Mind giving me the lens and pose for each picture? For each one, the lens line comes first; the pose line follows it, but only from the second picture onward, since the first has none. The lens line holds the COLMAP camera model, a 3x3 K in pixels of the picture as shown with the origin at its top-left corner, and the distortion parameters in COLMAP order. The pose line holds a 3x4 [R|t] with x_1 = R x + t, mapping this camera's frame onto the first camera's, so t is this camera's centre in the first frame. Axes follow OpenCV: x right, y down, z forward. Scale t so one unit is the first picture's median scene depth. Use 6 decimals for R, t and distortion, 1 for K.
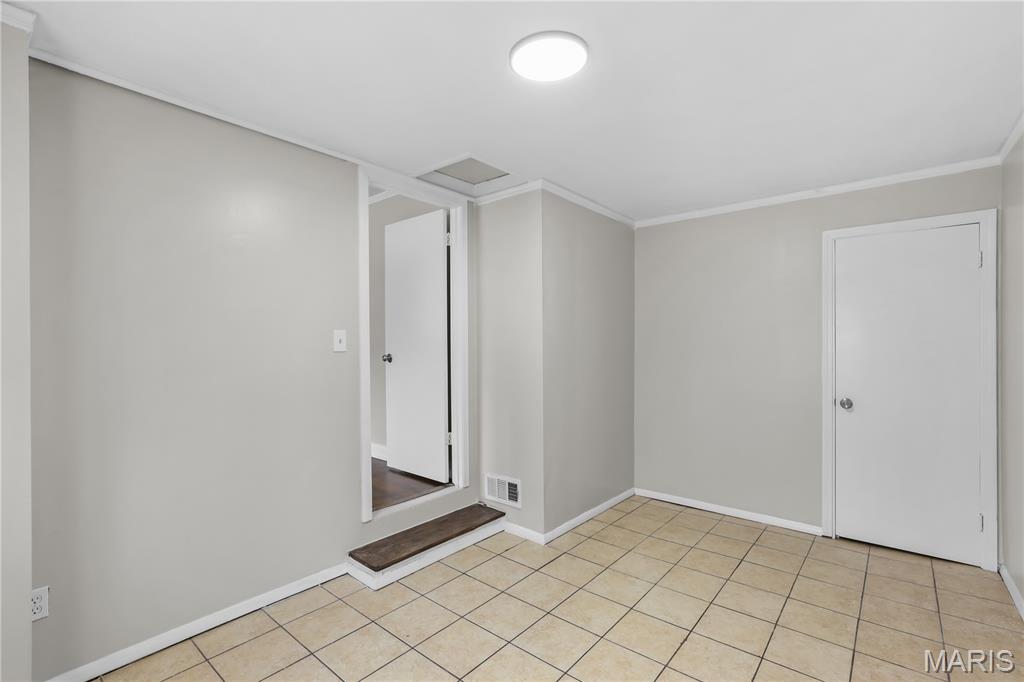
lens RADIAL K [[474.3, 0, 512.4], [0, 474.3, 337.9], [0, 0, 1]] dist [0.004249, -0.000885]
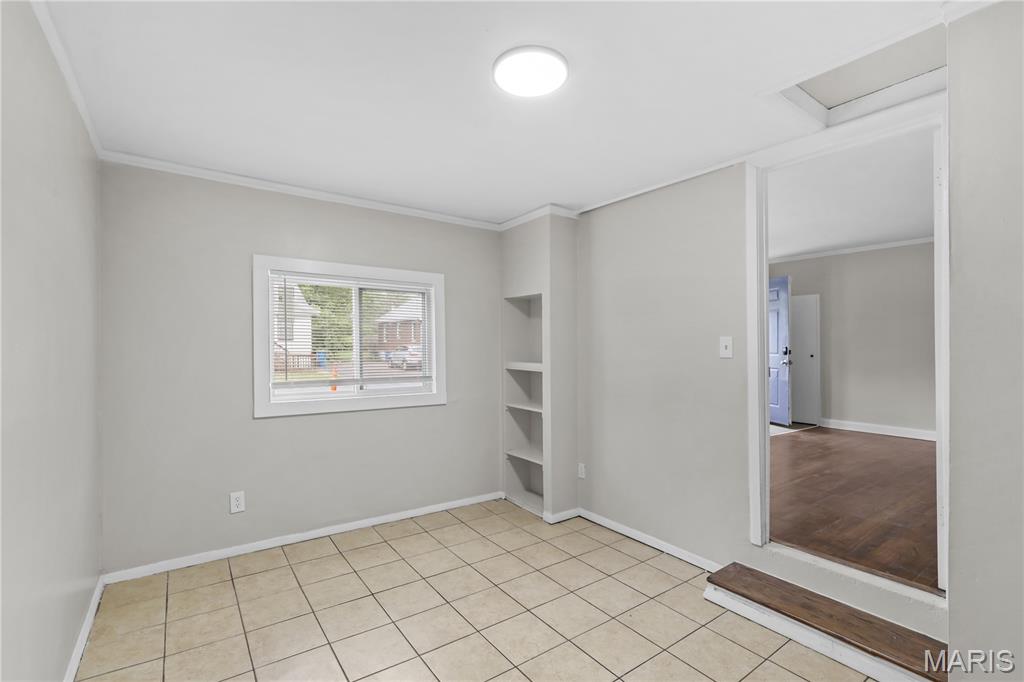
lens RADIAL K [[474.3, 0, 514.3], [0, 474.3, 346.0], [0, 0, 1]] dist [0.004249, -0.000885]
pose [[-0.252899, -0.001535, -0.967491, 0.728754], [0.001276, 0.999997, -0.001920, 0.005275], [0.967492, -0.001720, -0.252897, 0.814079]]
